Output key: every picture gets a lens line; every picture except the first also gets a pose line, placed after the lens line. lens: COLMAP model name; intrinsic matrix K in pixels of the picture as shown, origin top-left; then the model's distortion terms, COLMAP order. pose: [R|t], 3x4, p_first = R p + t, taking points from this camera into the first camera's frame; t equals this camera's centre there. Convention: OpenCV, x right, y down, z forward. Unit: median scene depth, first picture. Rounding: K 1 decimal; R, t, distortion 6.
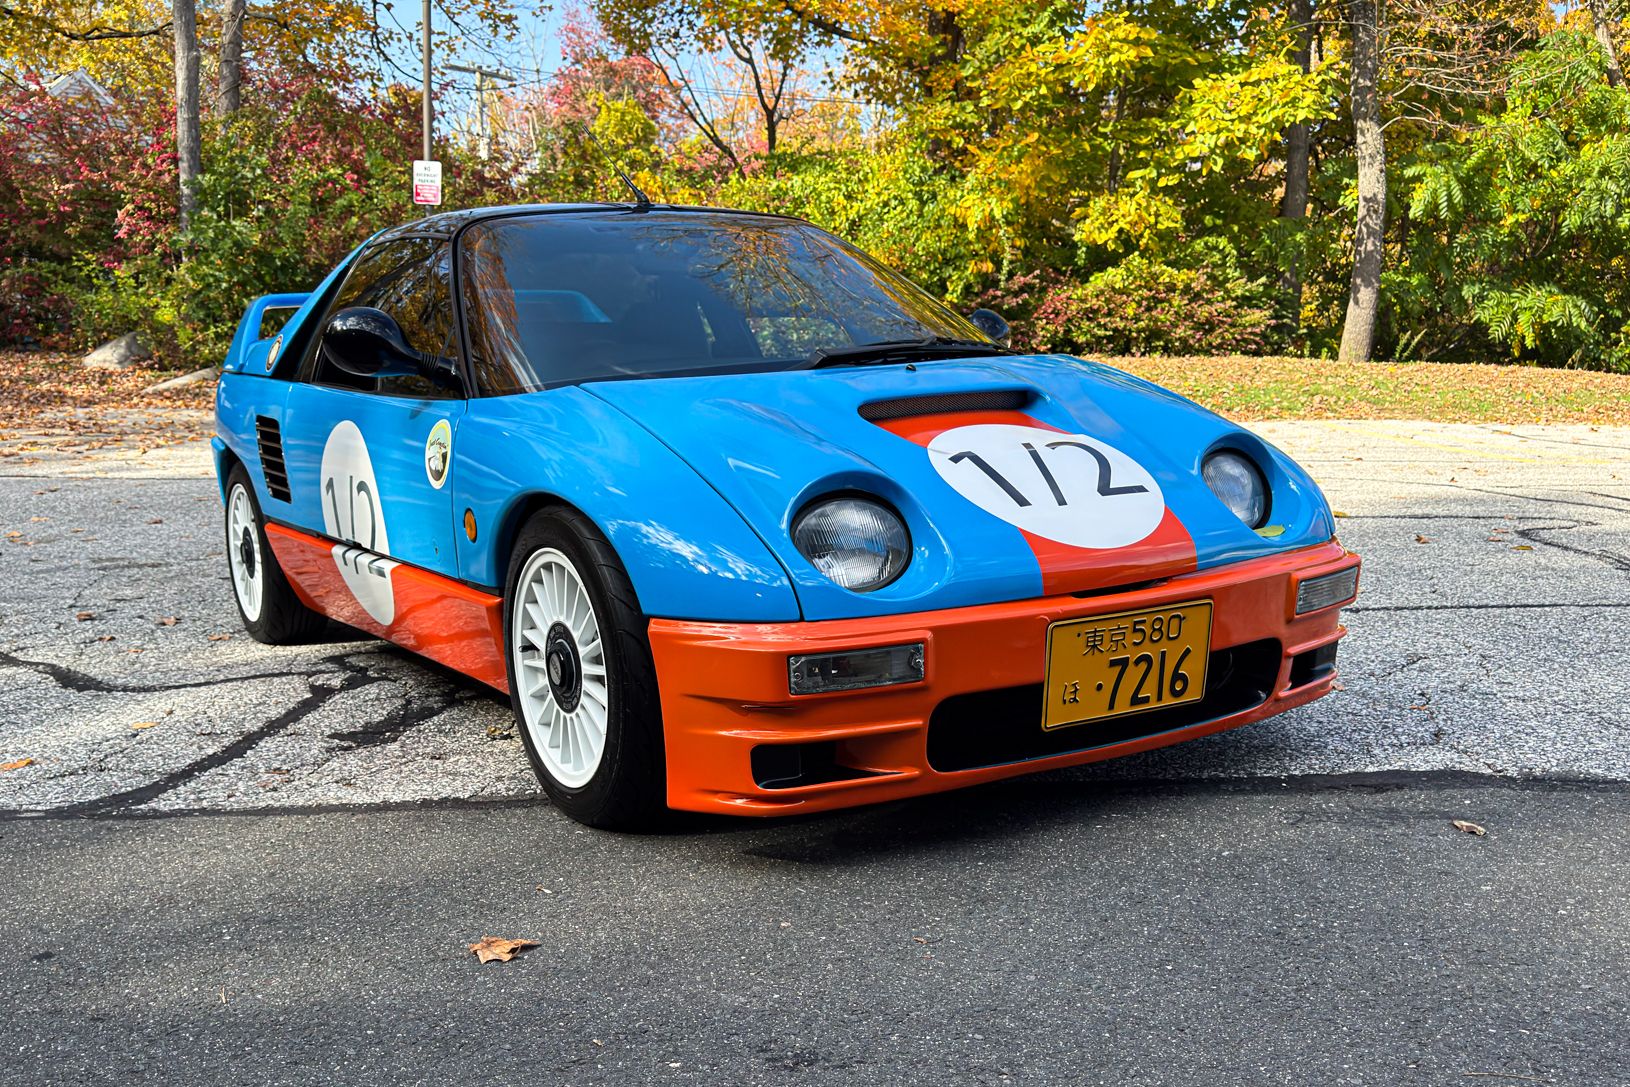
lens RADIAL K [[1638.6, 0, 812.4], [0, 1638.6, 642.8], [0, 0, 1]] dist [0.198303, -0.452568]
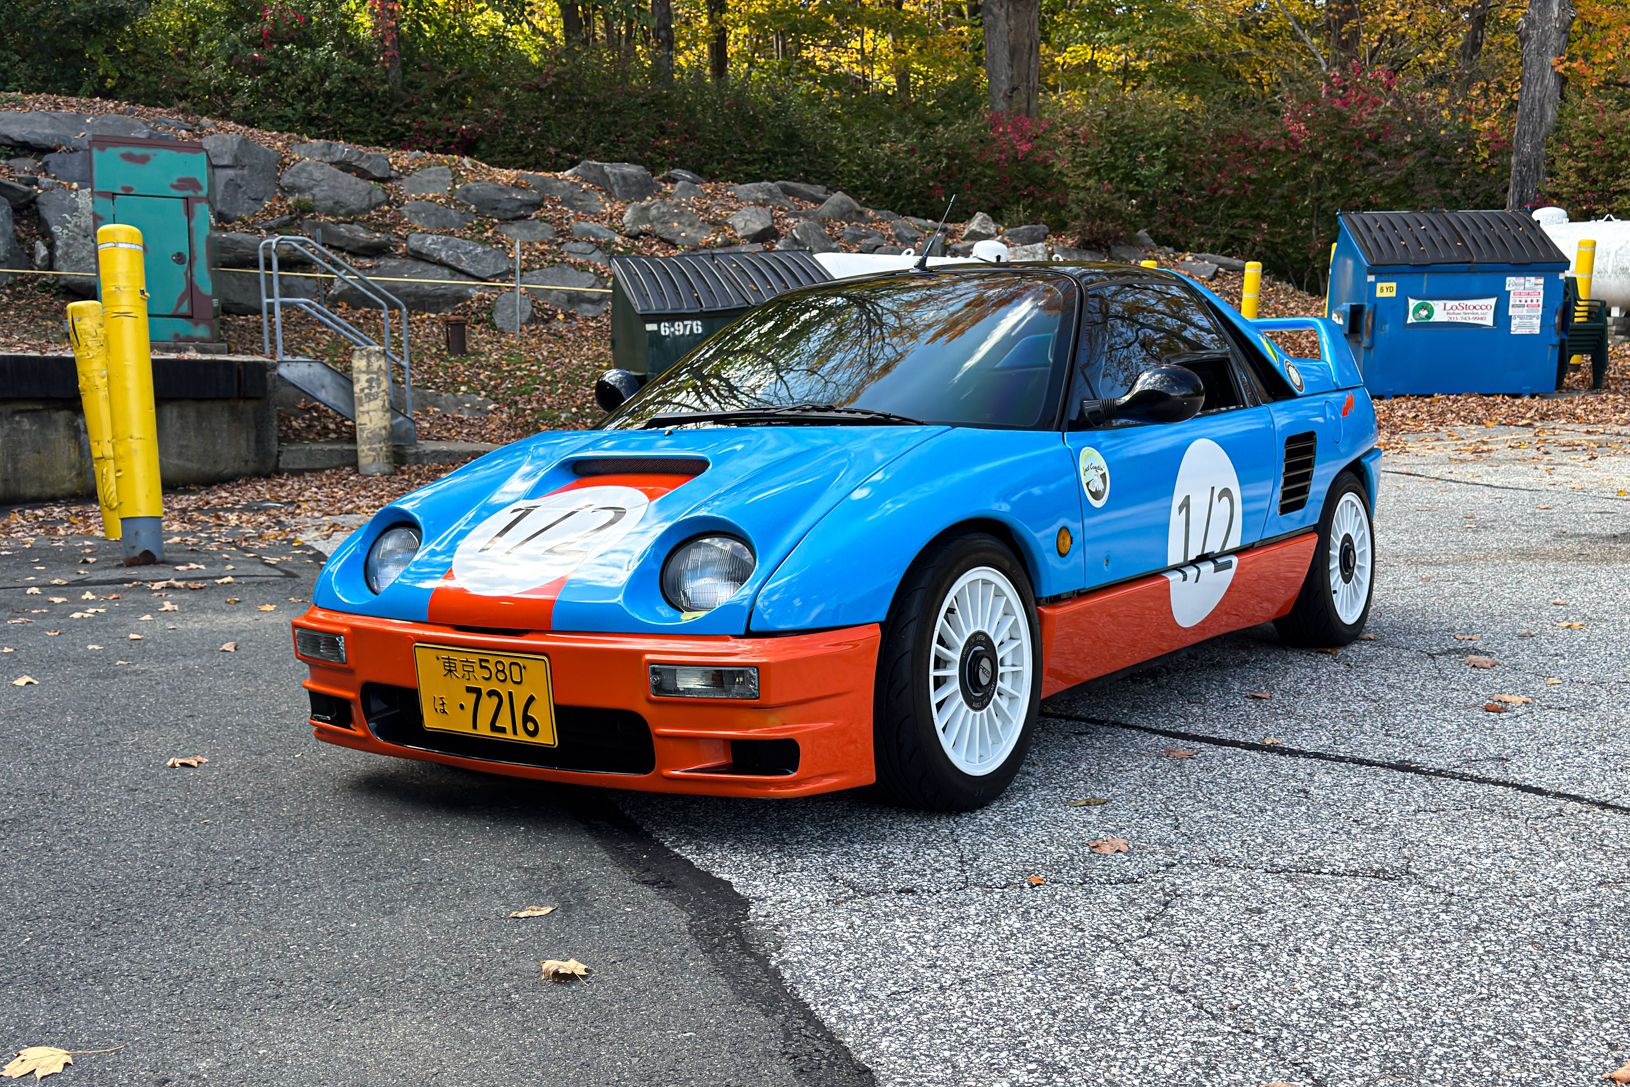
lens RADIAL K [[1638.6, 0, 812.4], [0, 1638.6, 642.8], [0, 0, 1]] dist [0.198303, -0.452568]
pose [[0.393357, 0.160197, -0.905321, 1.325257], [-0.162804, 0.981278, 0.102900, -0.180173], [0.904856, 0.106913, 0.412074, 0.705869]]
